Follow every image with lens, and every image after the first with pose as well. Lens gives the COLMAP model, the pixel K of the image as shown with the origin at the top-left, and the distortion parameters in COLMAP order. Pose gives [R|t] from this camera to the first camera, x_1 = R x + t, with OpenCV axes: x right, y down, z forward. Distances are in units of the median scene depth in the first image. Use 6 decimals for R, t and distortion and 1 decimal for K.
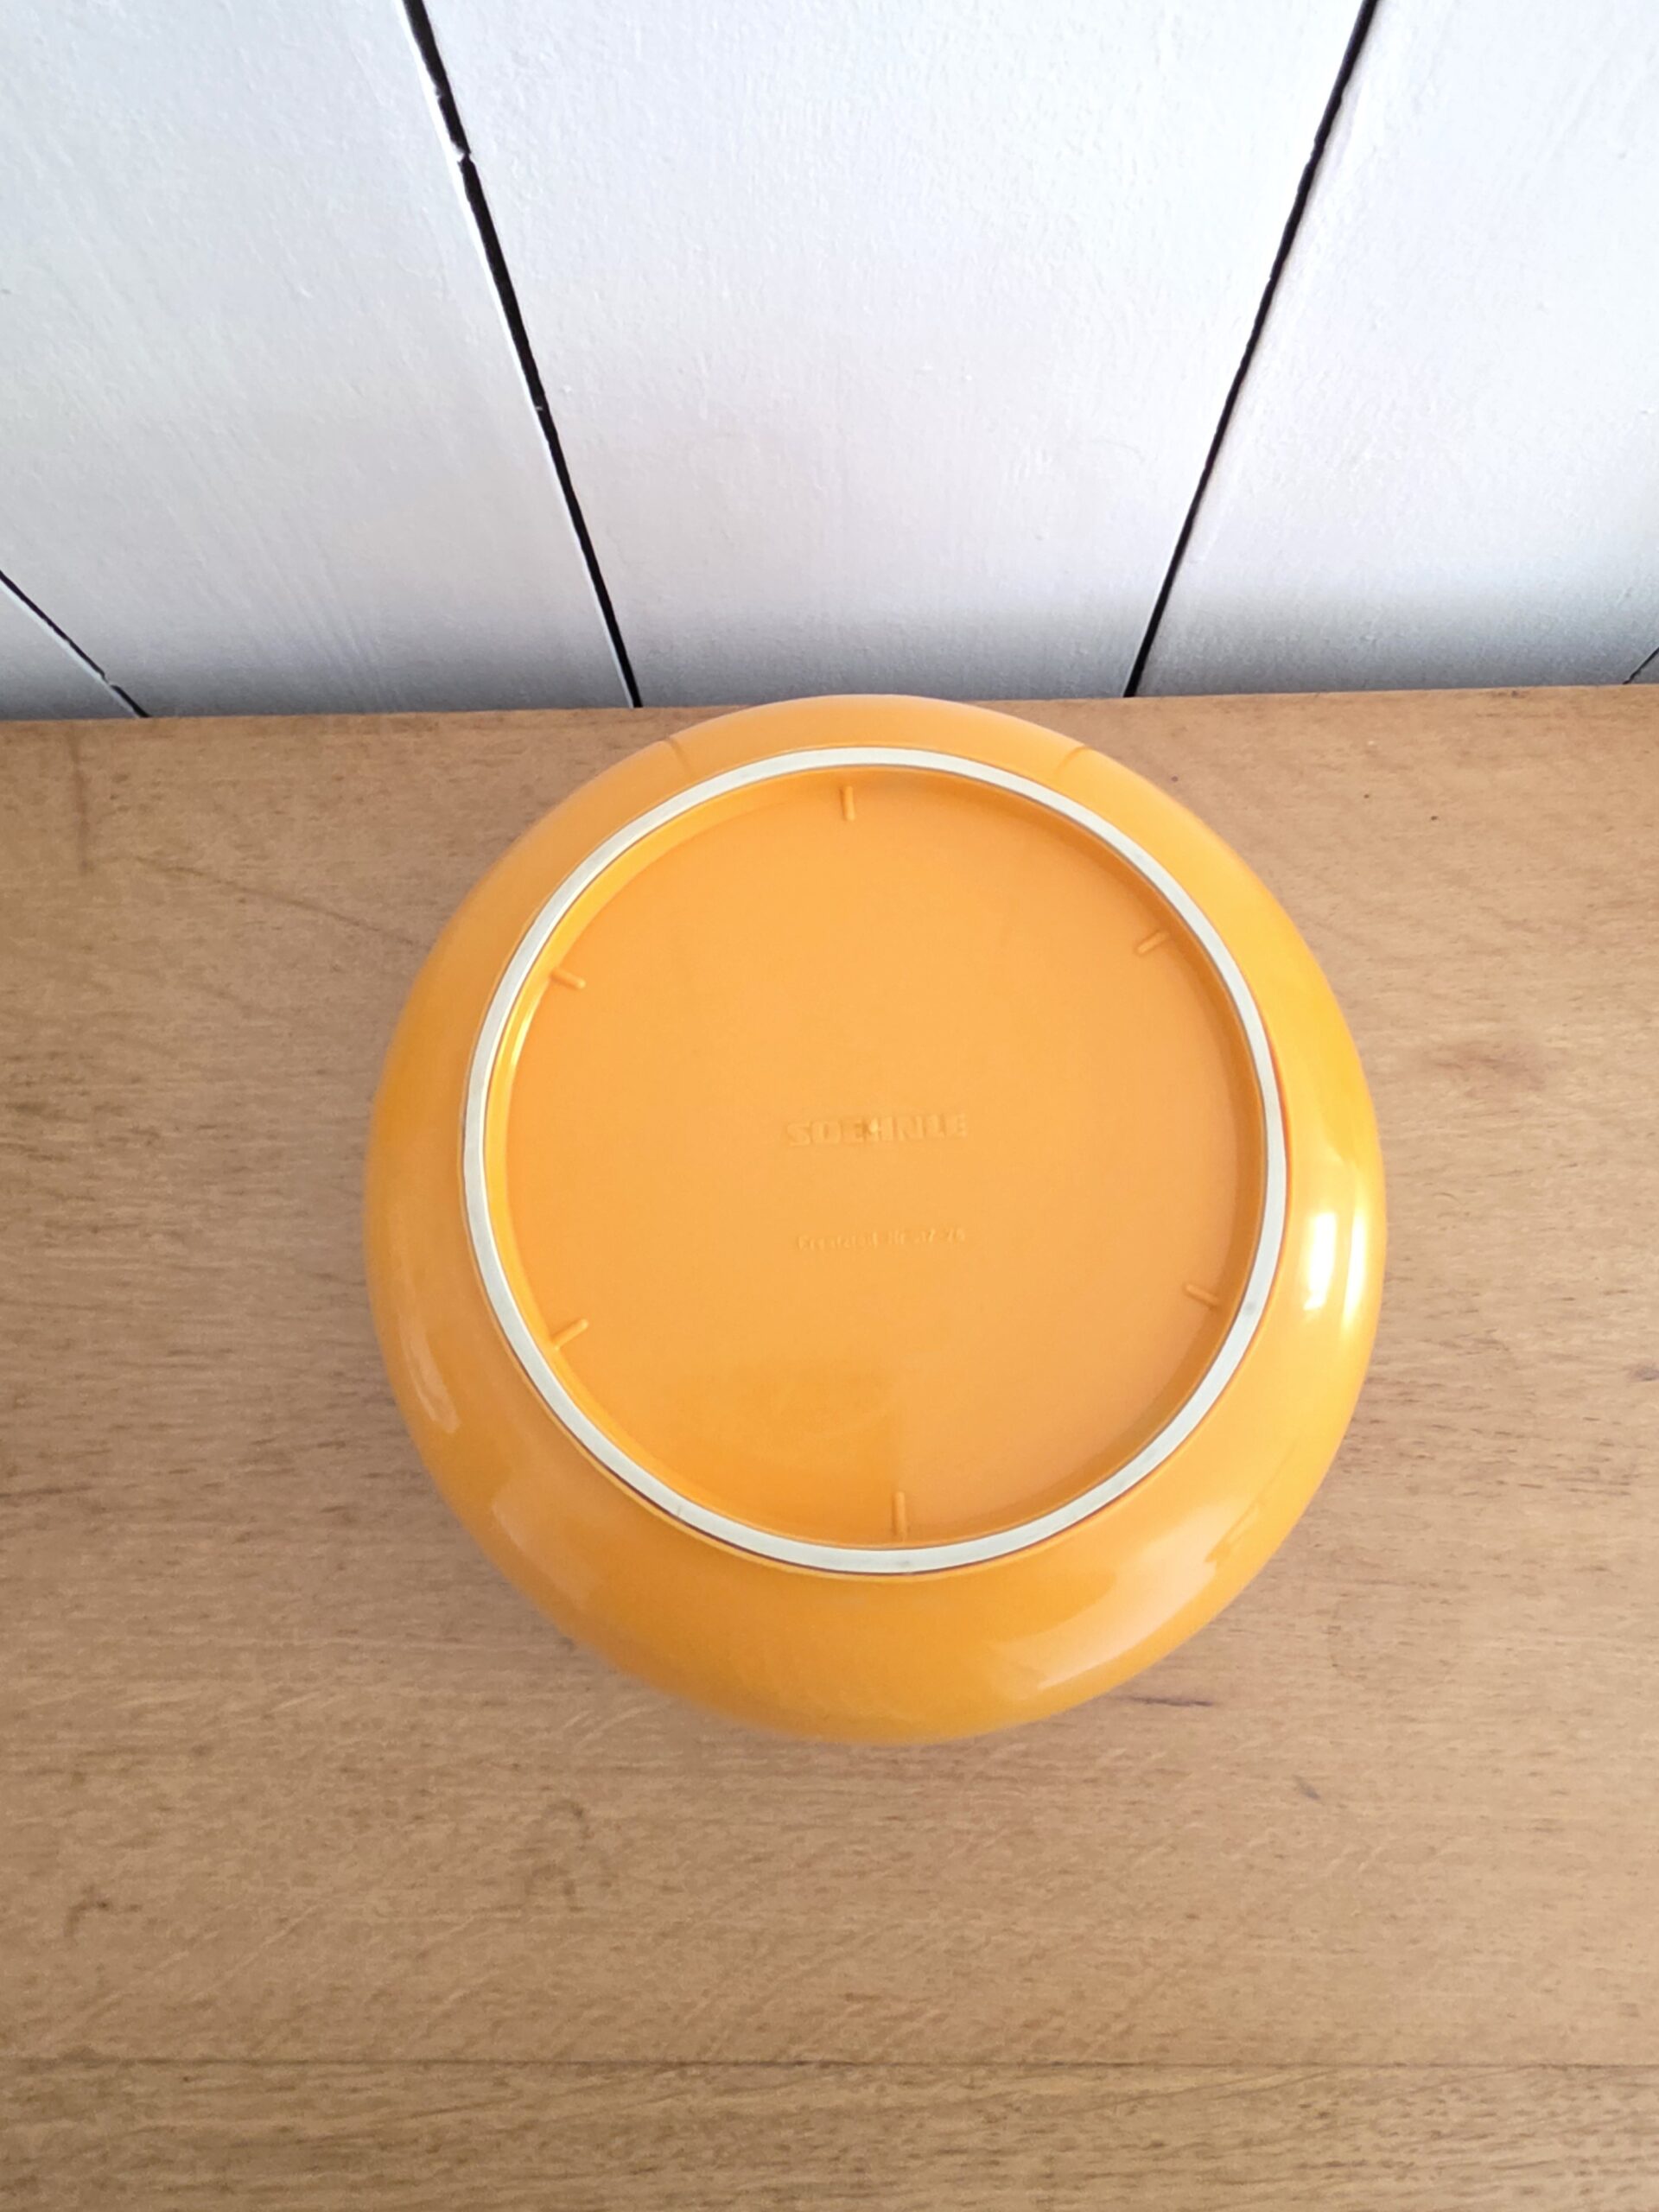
lens RADIAL K [[1458.7, 0, 803.4], [0, 1458.7, 926.6], [0, 0, 1]] dist [0.005039, -0.002665]
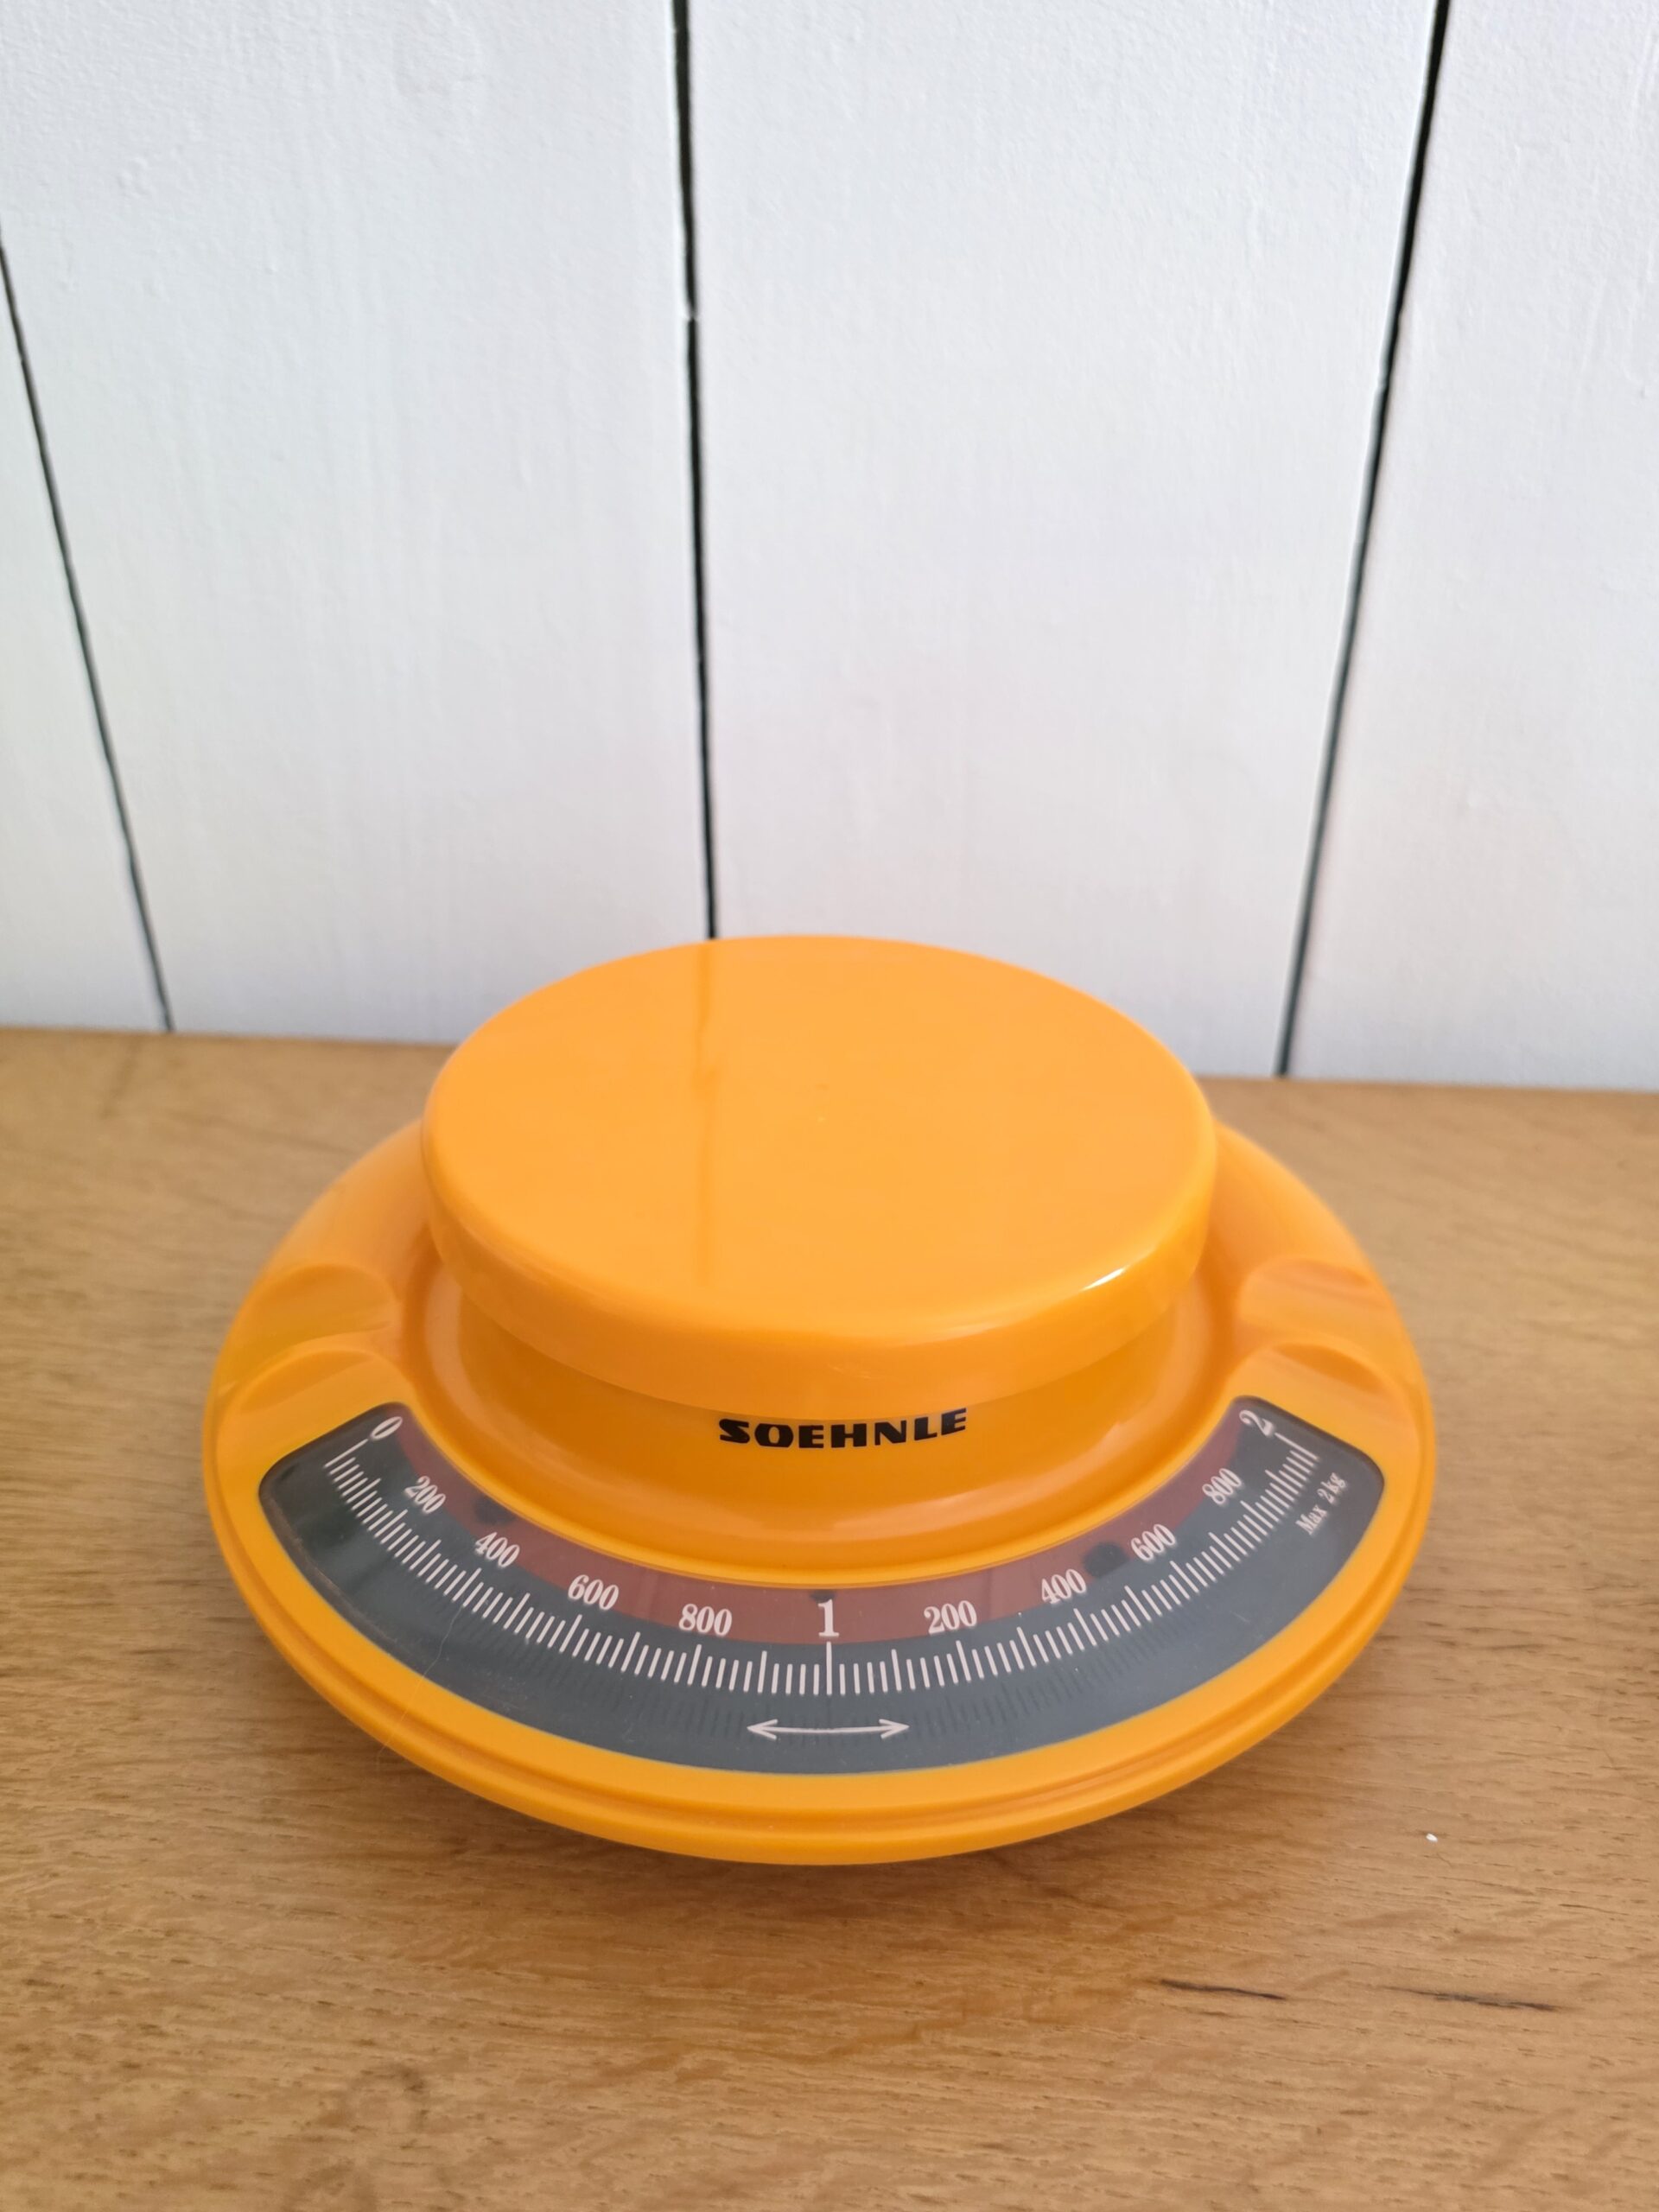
lens RADIAL K [[1544.4, 0, 833.6], [0, 1544.4, 1076.2], [0, 0, 1]] dist [-0.016058, -0.004615]
pose [[0.996171, 0.070611, -0.051542, 0.005331], [-0.087371, 0.784040, -0.614531, 0.668998], [-0.002982, 0.616681, 0.787207, 0.324263]]
